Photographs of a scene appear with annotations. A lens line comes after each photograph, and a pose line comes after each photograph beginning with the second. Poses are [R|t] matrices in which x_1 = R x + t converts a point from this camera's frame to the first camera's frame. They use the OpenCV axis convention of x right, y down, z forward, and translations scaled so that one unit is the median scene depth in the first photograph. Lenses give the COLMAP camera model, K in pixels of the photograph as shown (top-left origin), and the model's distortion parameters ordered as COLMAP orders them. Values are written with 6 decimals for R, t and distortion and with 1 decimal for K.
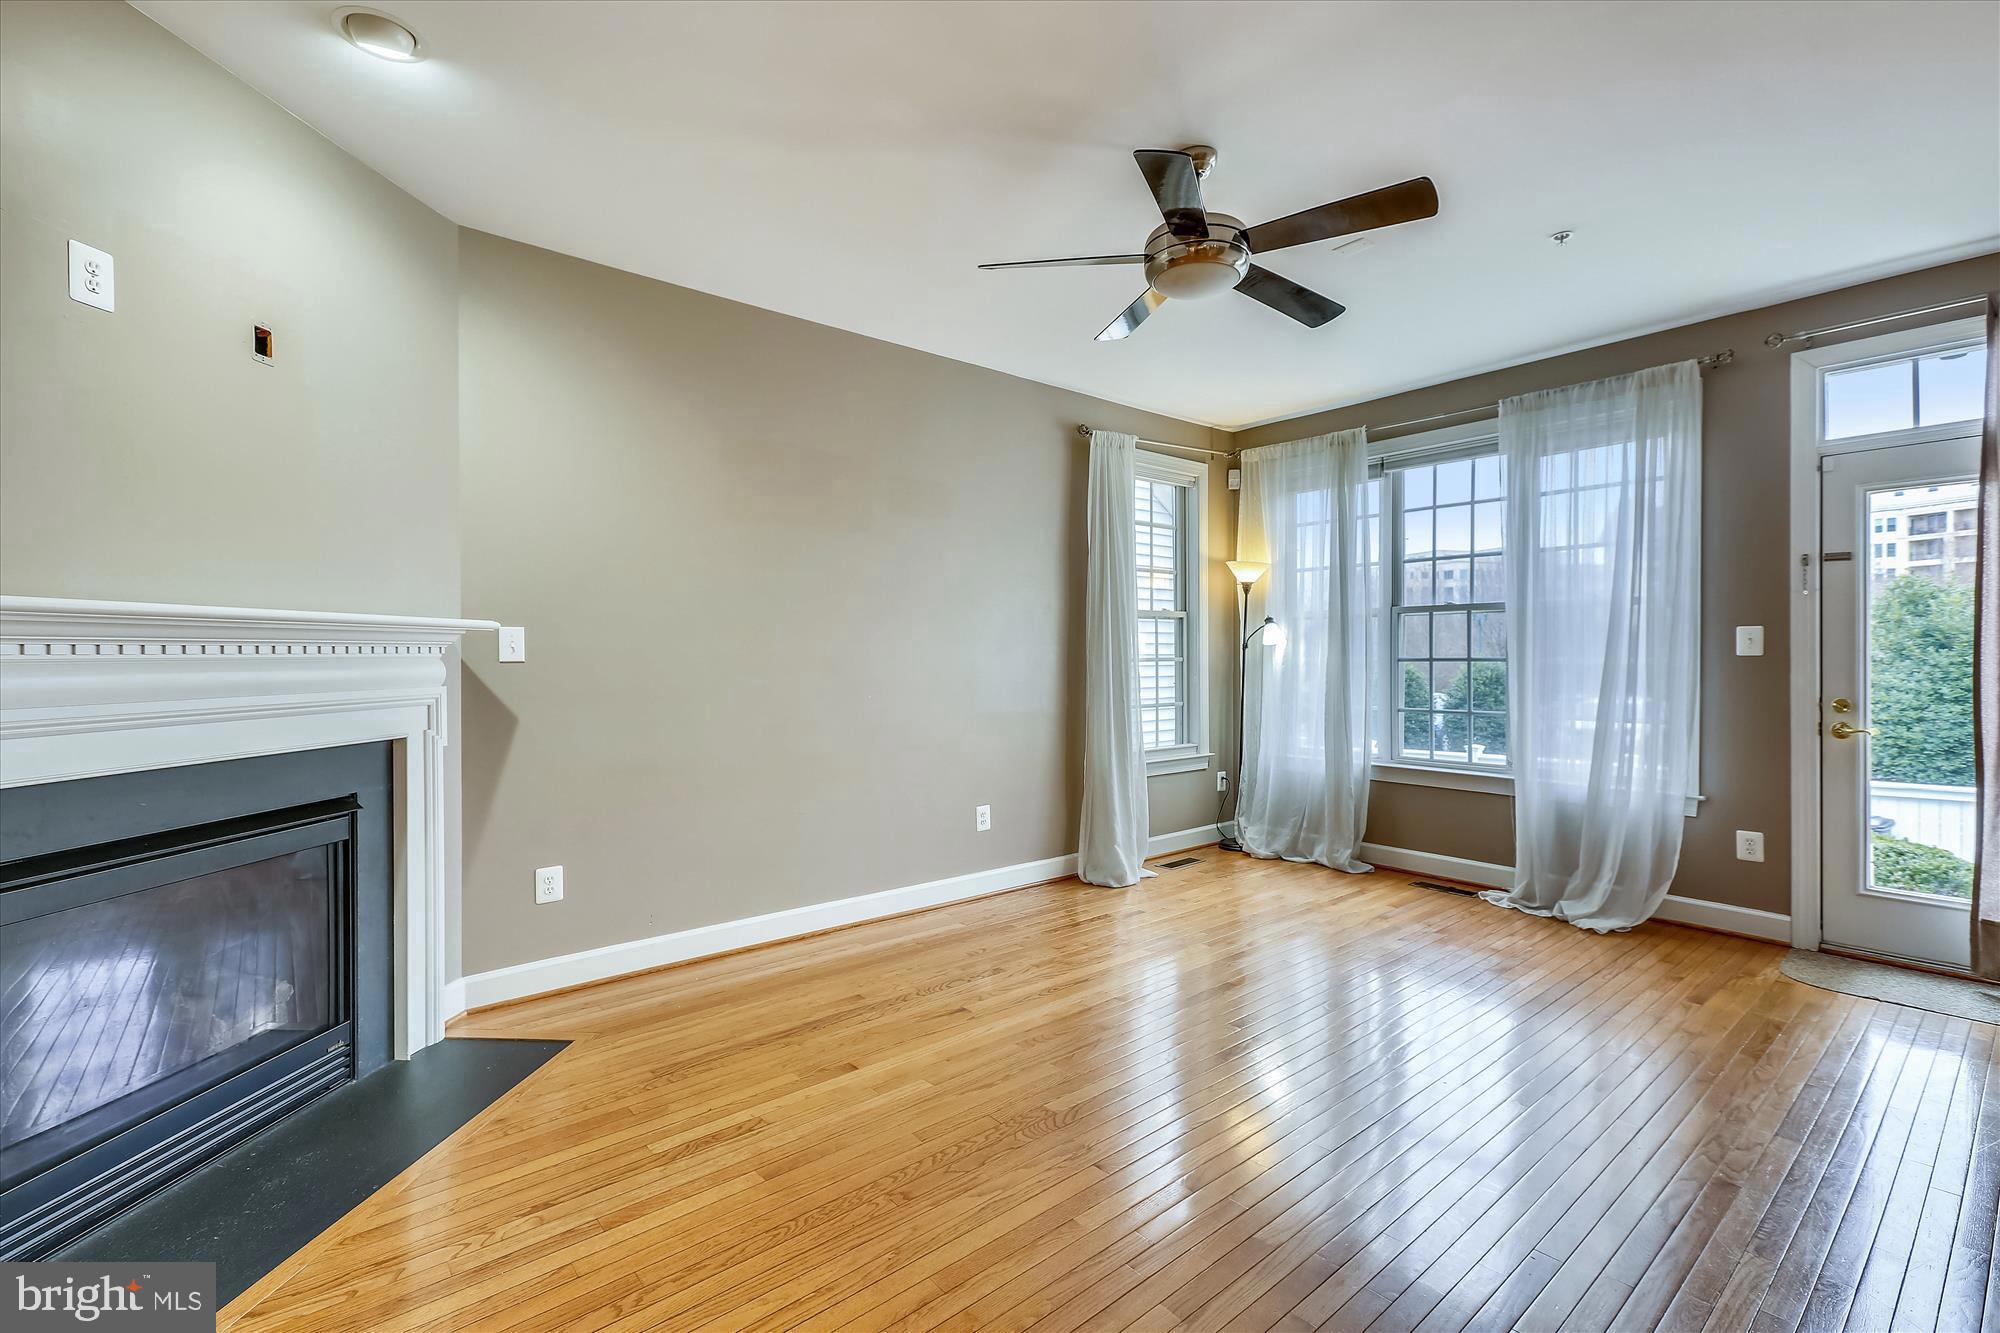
lens RADIAL K [[889.2, 0, 1004.1], [0, 889.2, 659.7], [0, 0, 1]] dist [-0.000893, -0.000226]
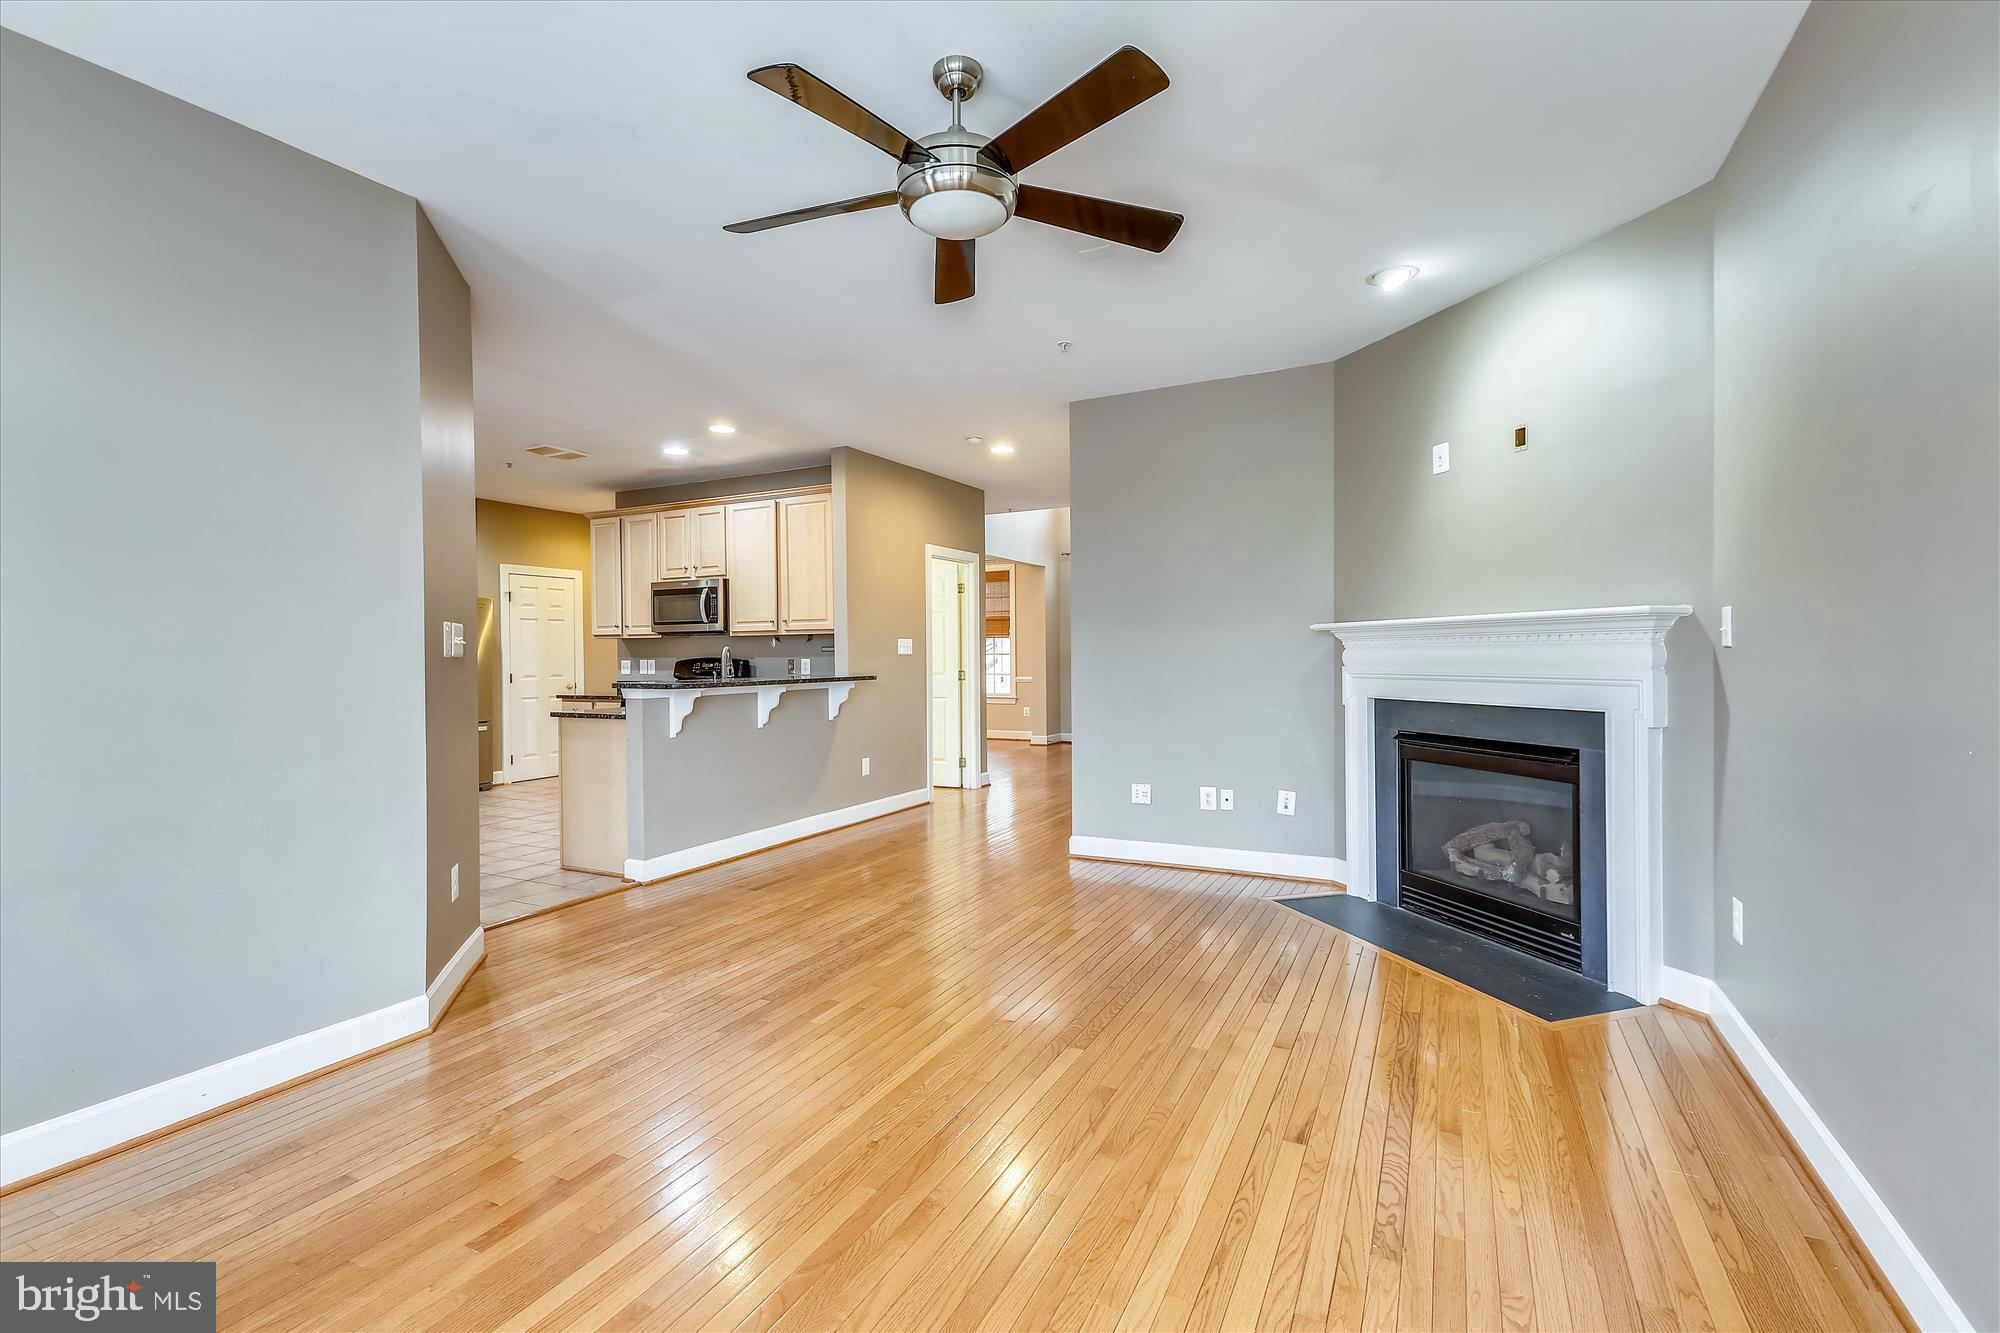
lens RADIAL K [[889.2, 0, 1005.4], [0, 889.2, 662.6], [0, 0, 1]] dist [-0.000893, -0.000226]
pose [[-0.916355, 0.012937, -0.400158, 0.522462], [0.004208, 0.999734, 0.022686, -0.005713], [0.400345, 0.019104, -0.916165, 1.809708]]
